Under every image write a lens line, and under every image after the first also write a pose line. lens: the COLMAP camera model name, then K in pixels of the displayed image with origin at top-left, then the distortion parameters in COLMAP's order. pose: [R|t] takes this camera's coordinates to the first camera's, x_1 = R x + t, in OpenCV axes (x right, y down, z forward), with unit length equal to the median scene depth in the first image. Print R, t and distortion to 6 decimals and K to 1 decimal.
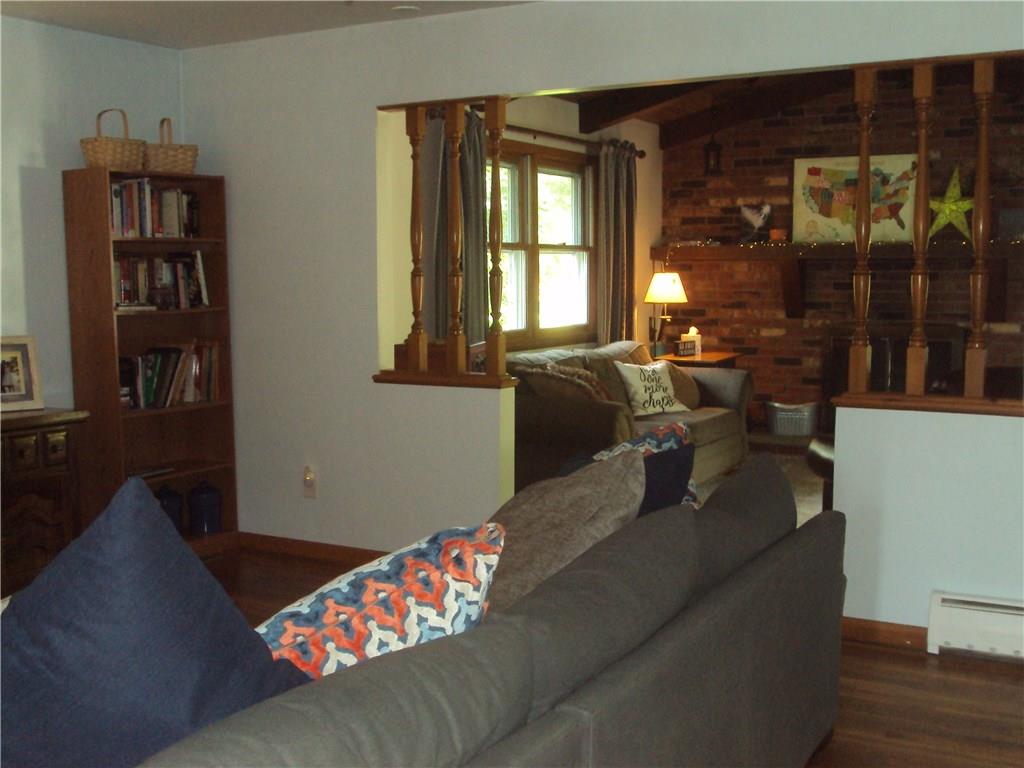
lens RADIAL K [[1200.3, 0, 512.0], [0, 1200.3, 384.0], [0, 0, 1]] dist [0.006092, 0.010127]
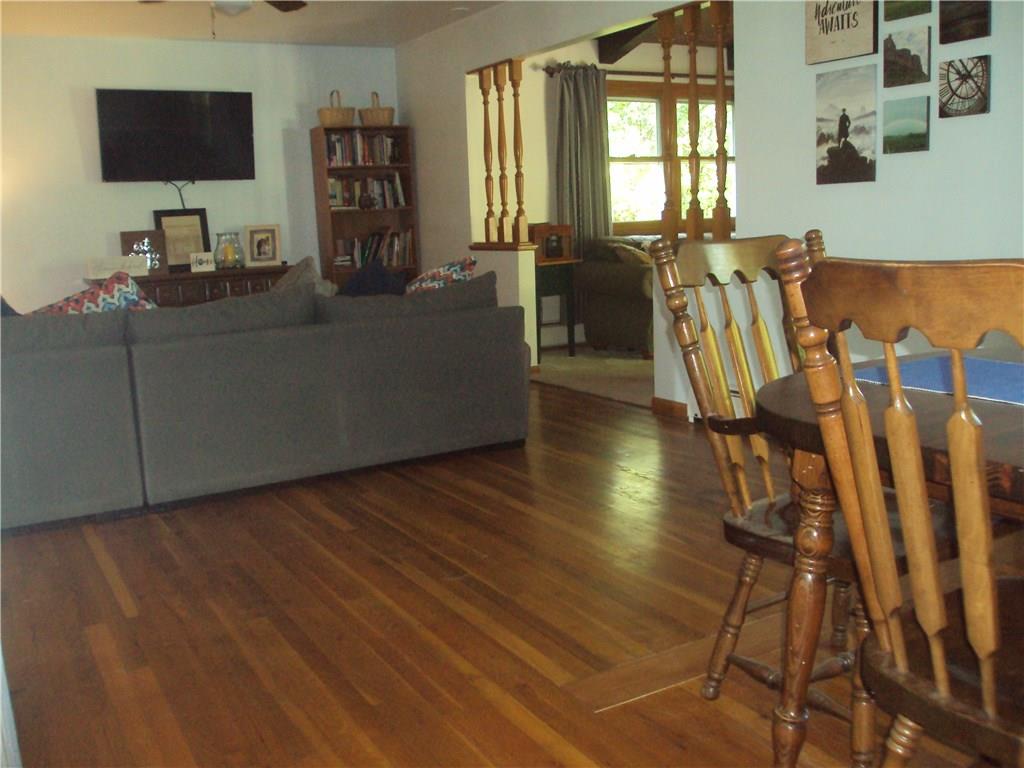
lens RADIAL K [[974.4, 0, 512.0], [0, 974.4, 384.0], [0, 0, 1]] dist [-0.121362, 0.000686]
pose [[0.882597, 0.052445, -0.467196, 0.524787], [-0.011412, 0.995855, 0.090231, 0.055922], [0.469992, -0.074306, 0.879538, -0.094924]]
